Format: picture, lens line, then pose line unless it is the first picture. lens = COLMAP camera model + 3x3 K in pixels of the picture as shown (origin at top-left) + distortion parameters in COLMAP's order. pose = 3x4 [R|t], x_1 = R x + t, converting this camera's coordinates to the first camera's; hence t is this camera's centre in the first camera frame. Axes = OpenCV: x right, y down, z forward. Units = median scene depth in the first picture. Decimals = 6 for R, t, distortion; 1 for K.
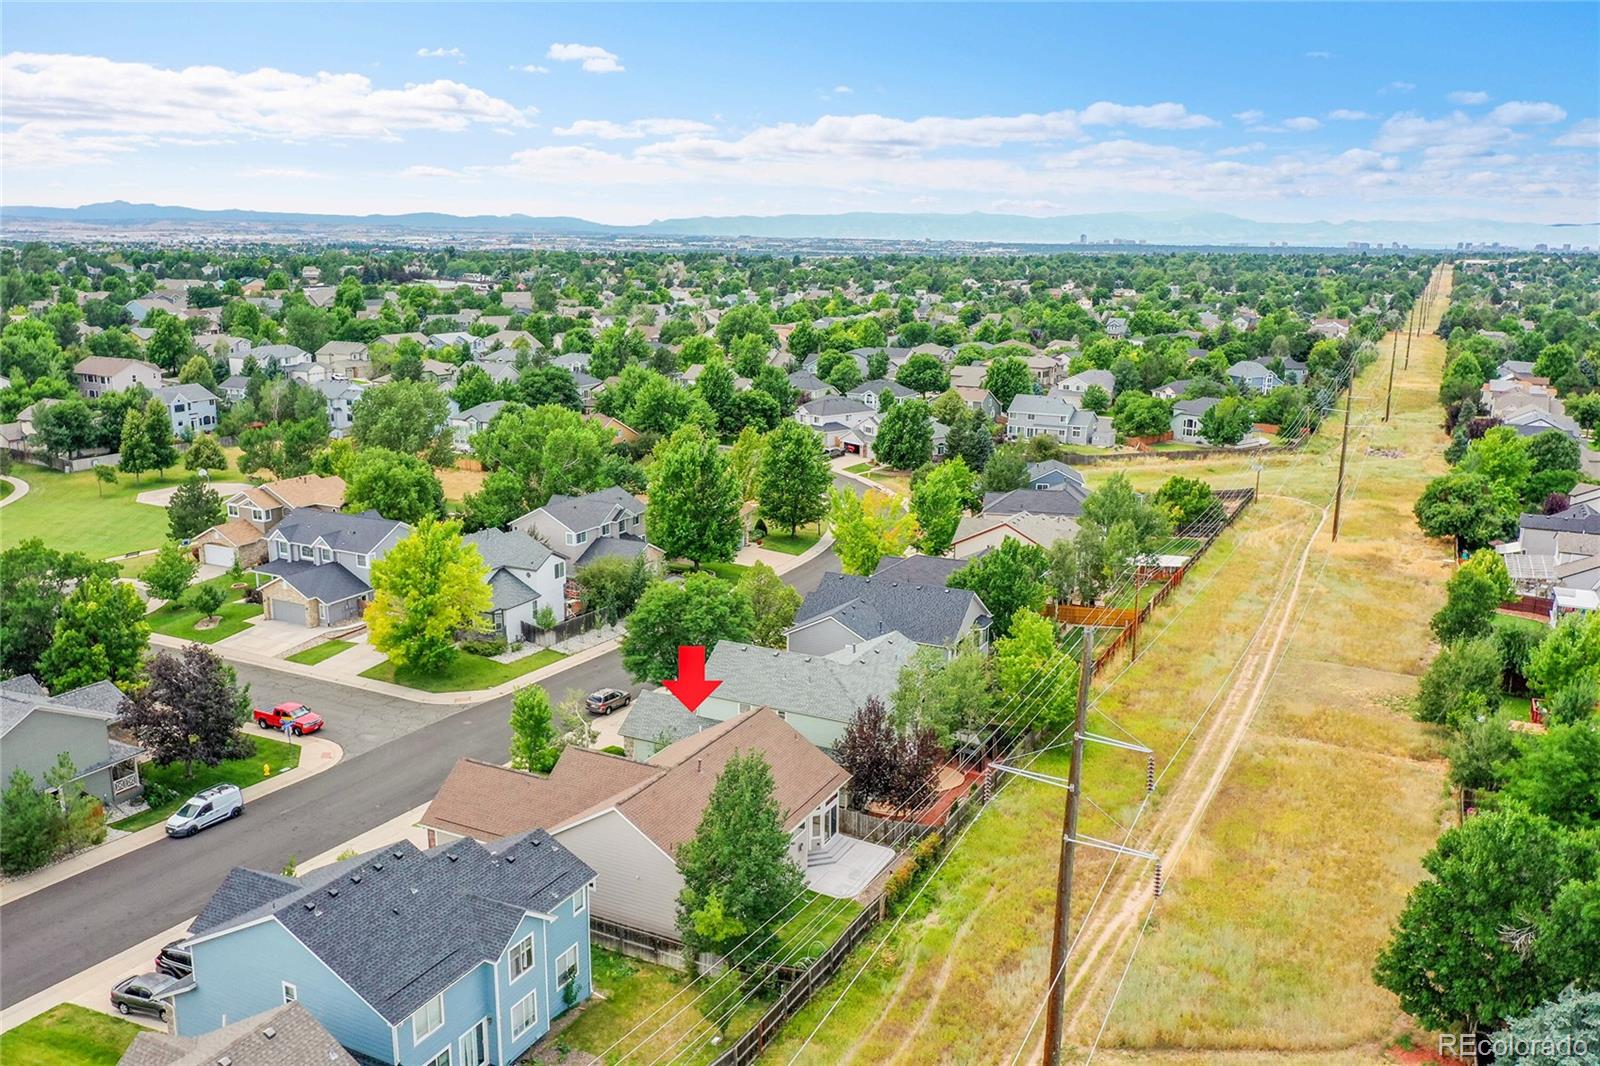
lens RADIAL K [[1270.4, 0, 800.0], [0, 1270.4, 533.0], [0, 0, 1]] dist [0.007404, -0.000743]
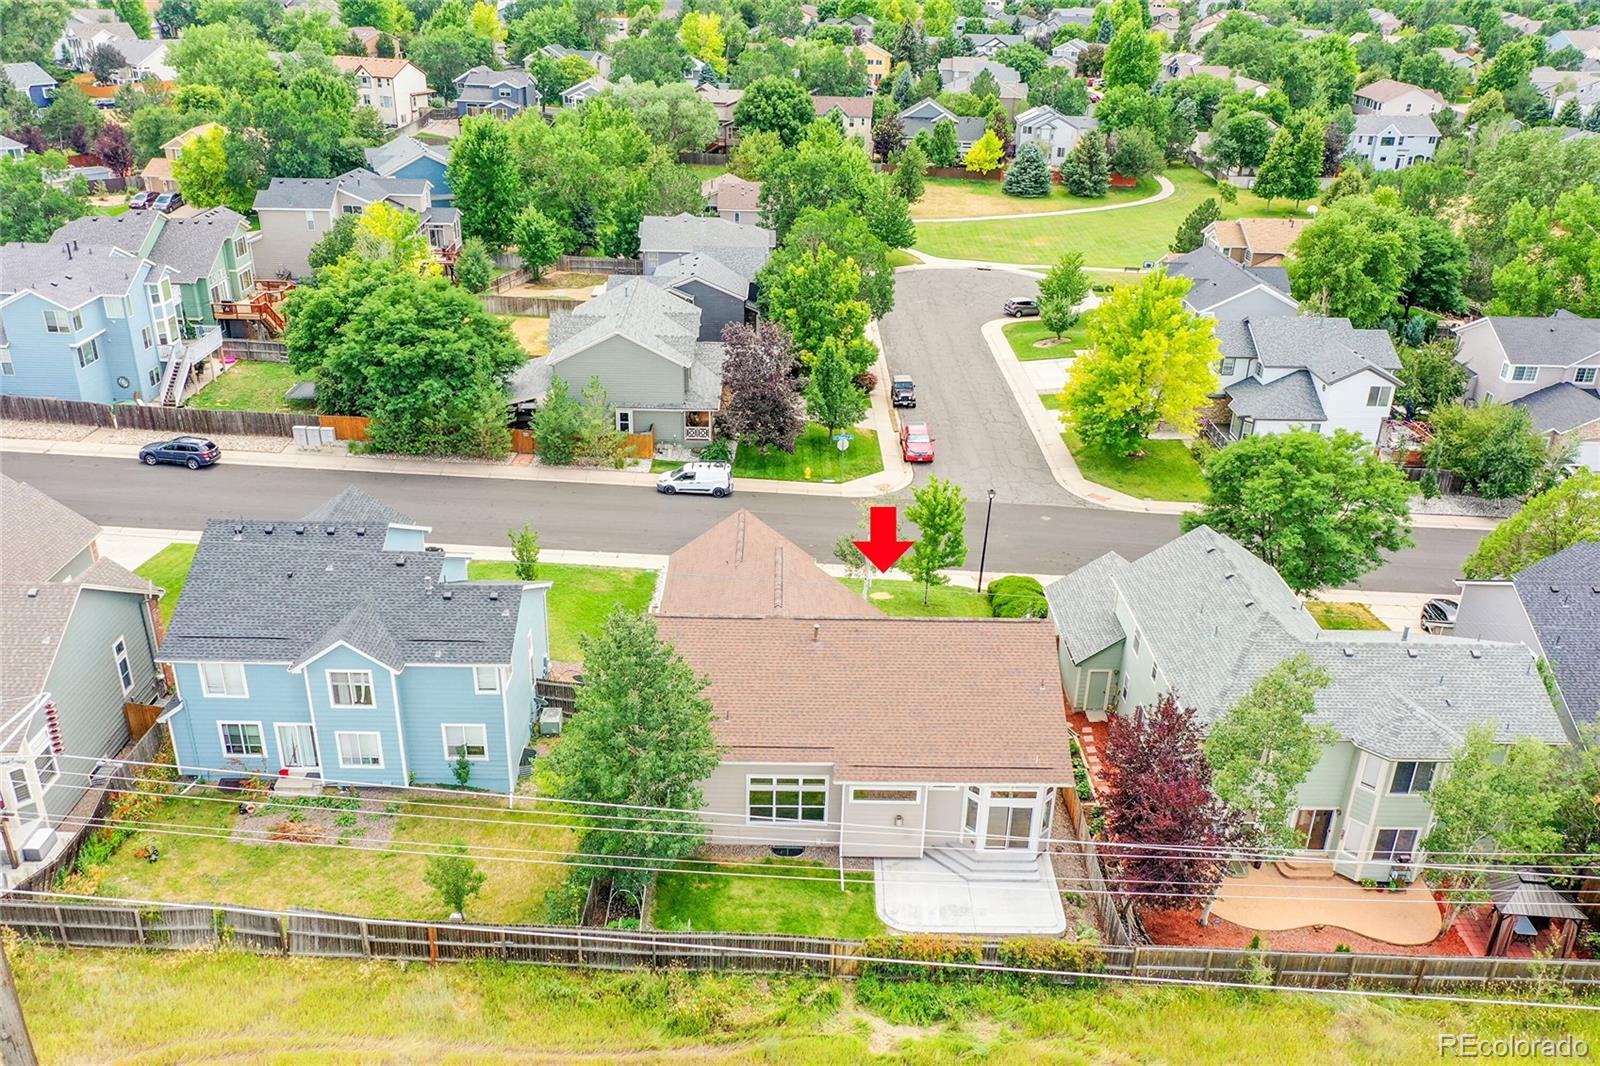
lens RADIAL K [[1270.4, 0, 800.0], [0, 1270.4, 533.0], [0, 0, 1]] dist [0.007404, -0.000743]
pose [[0.455991, 0.375363, -0.806954, 0.304509], [-0.221081, 0.926059, 0.305838, -0.052423], [0.862088, 0.038943, 0.505260, 0.424799]]
